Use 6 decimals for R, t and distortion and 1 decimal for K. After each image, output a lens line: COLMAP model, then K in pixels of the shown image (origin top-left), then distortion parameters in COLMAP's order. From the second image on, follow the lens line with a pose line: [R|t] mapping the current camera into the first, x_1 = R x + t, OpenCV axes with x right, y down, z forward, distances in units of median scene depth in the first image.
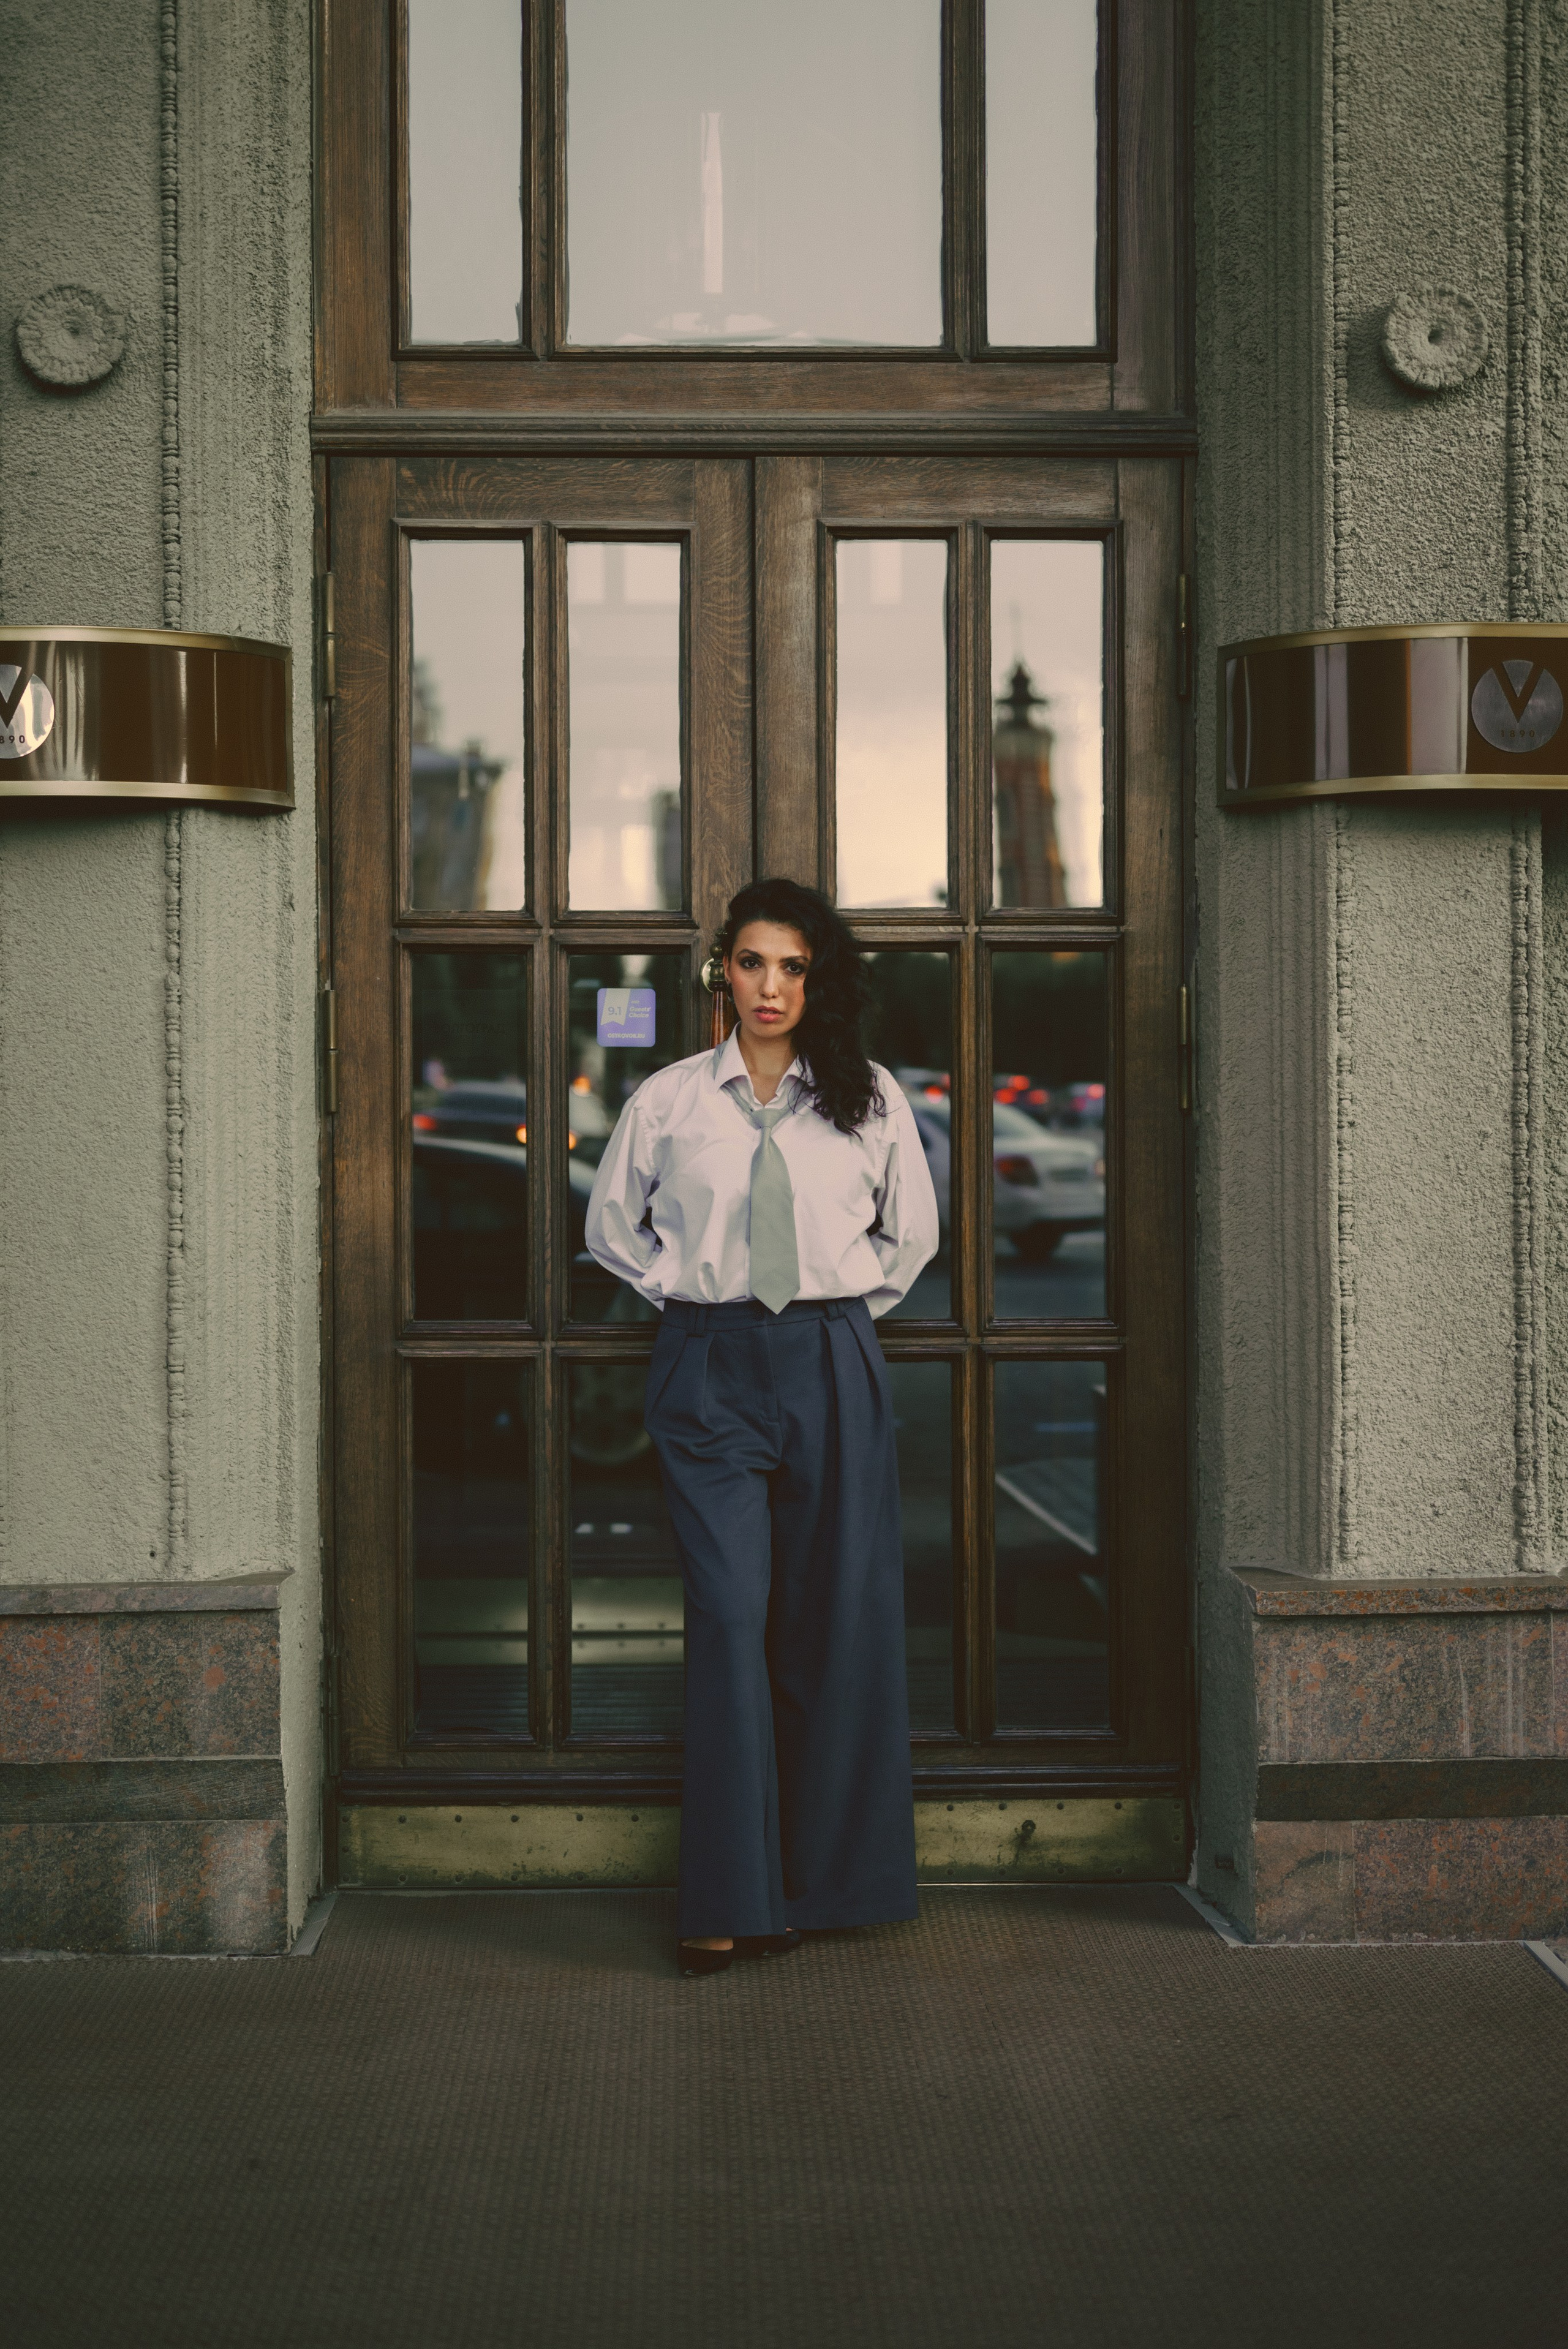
lens RADIAL K [[3397.1, 0, 784.0], [0, 3397.1, 1174.5], [0, 0, 1]] dist [0.006227, -0.040503]
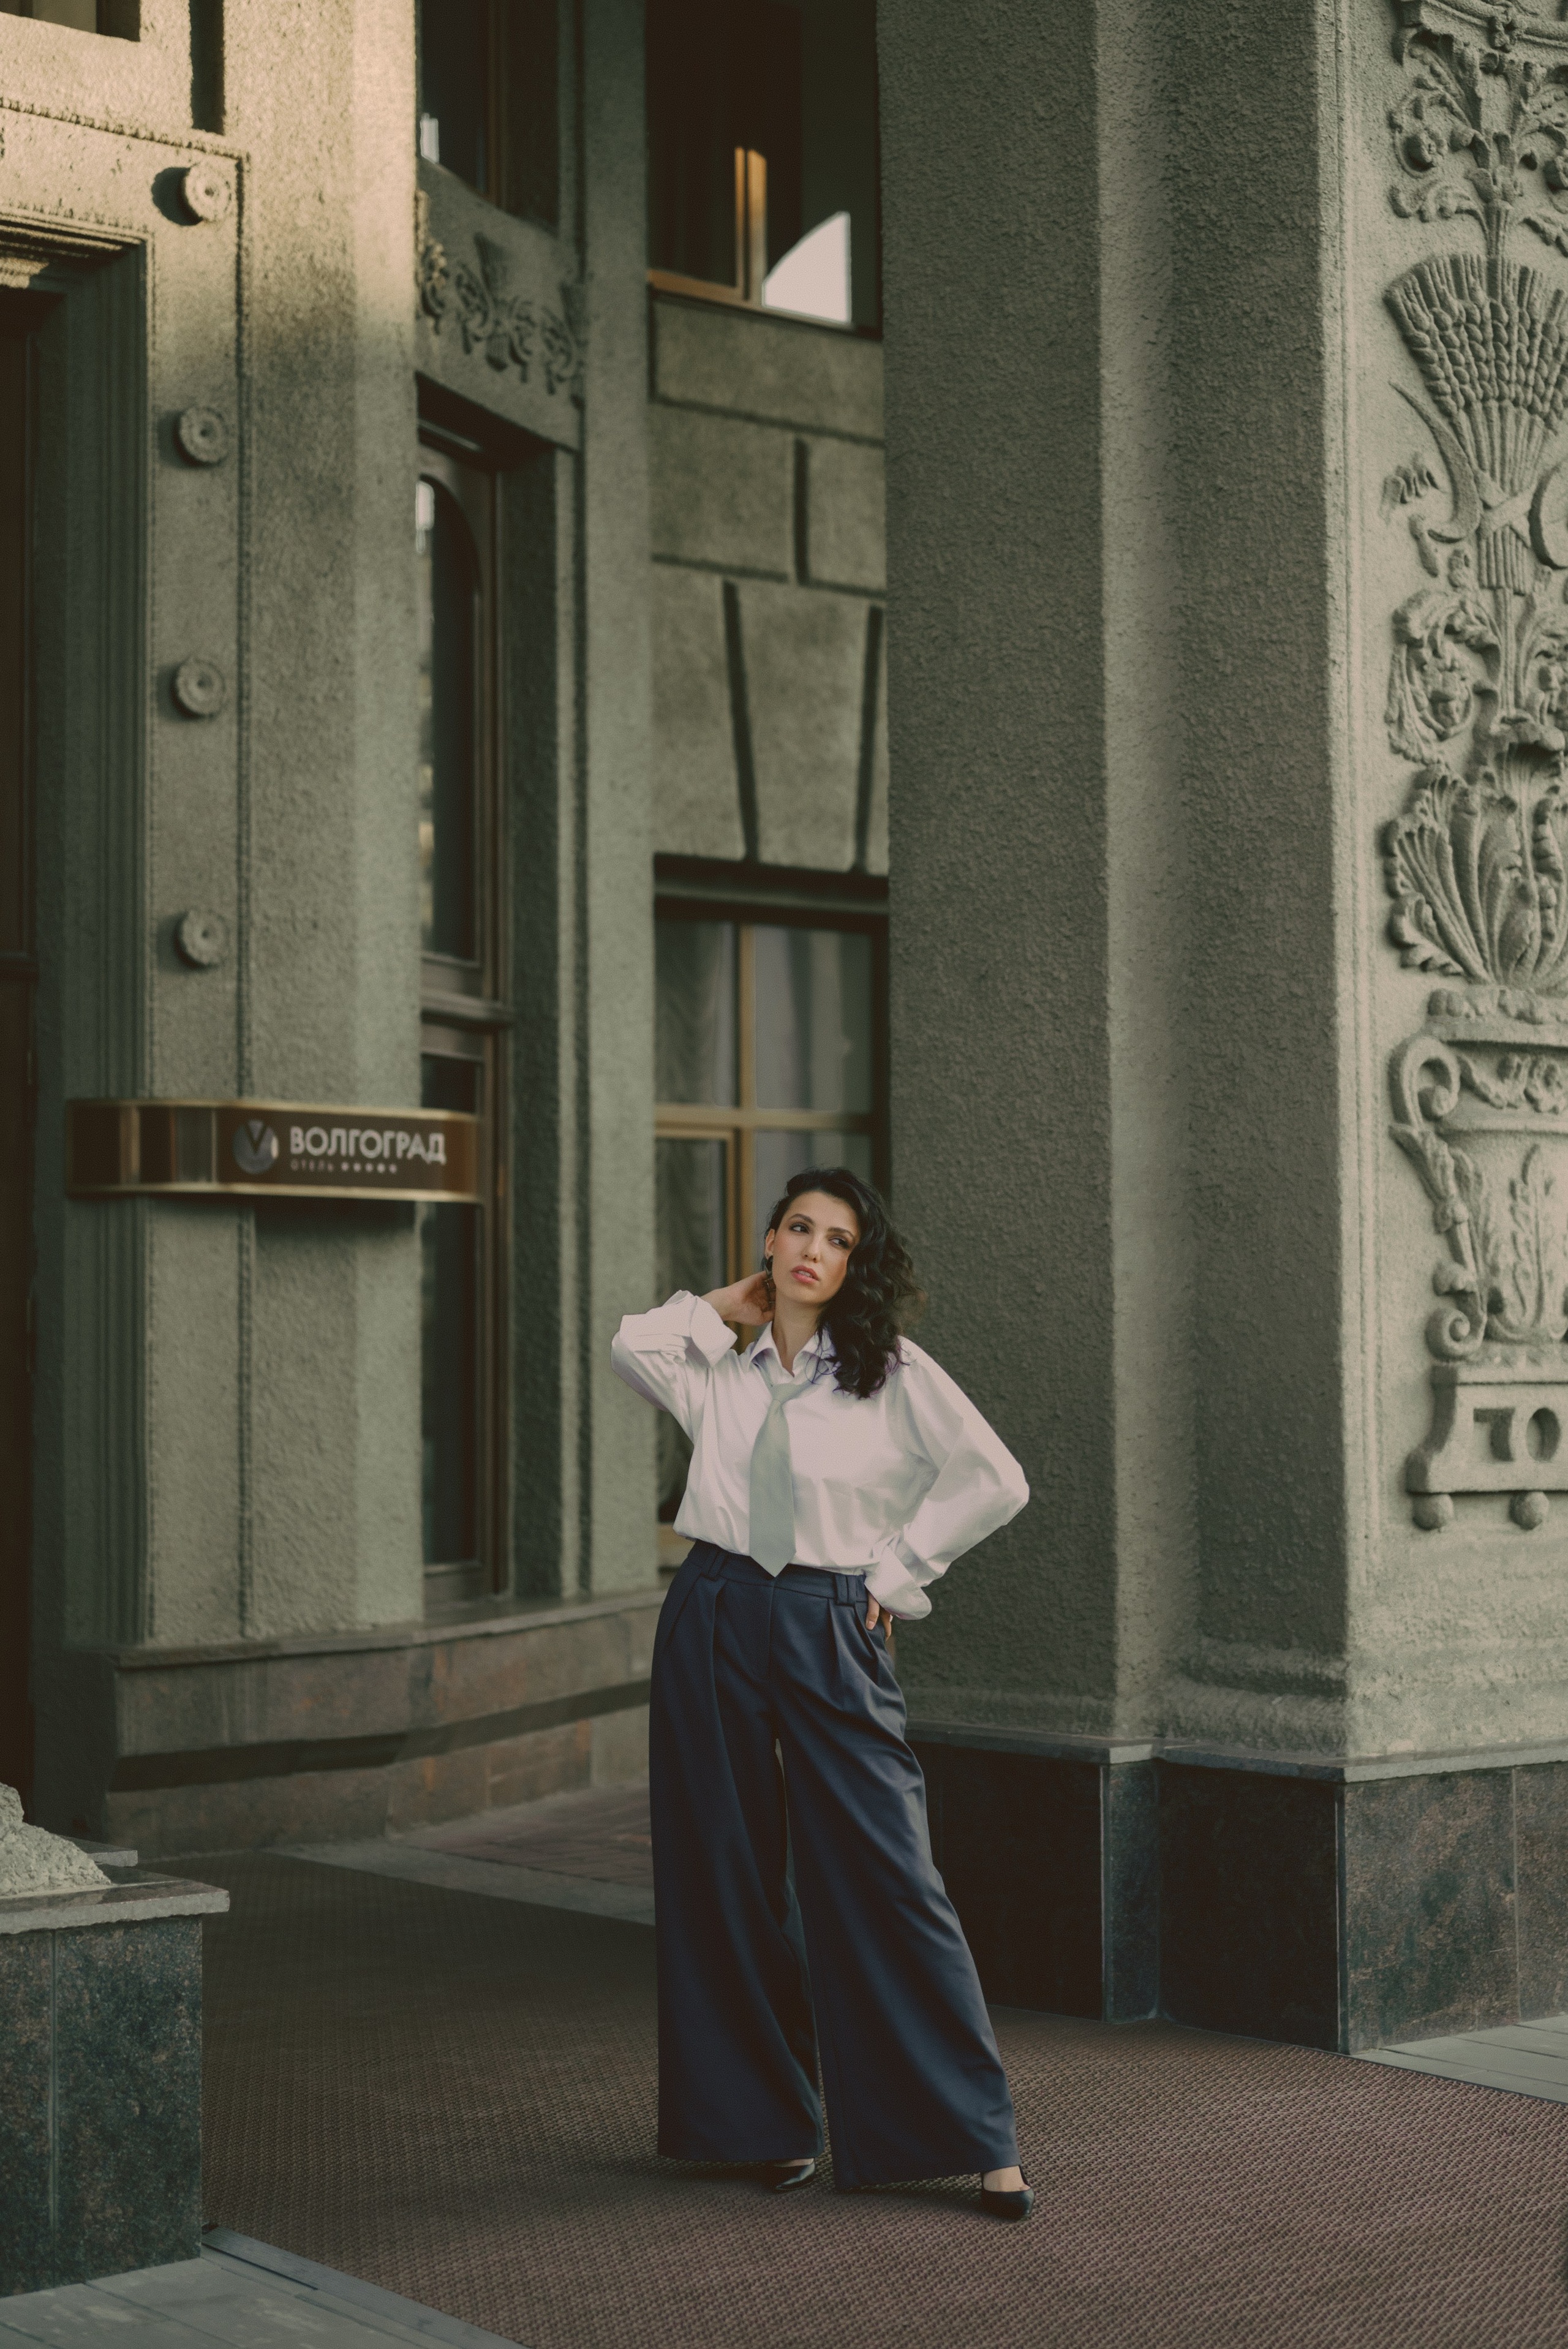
lens RADIAL K [[3397.1, 0, 784.0], [0, 3397.1, 1174.5], [0, 0, 1]] dist [0.006227, -0.040503]
pose [[0.802489, 0.032786, 0.595766, -0.609681], [0.013353, 0.997252, -0.072867, 0.010221], [-0.596518, 0.066430, 0.799846, -0.578453]]
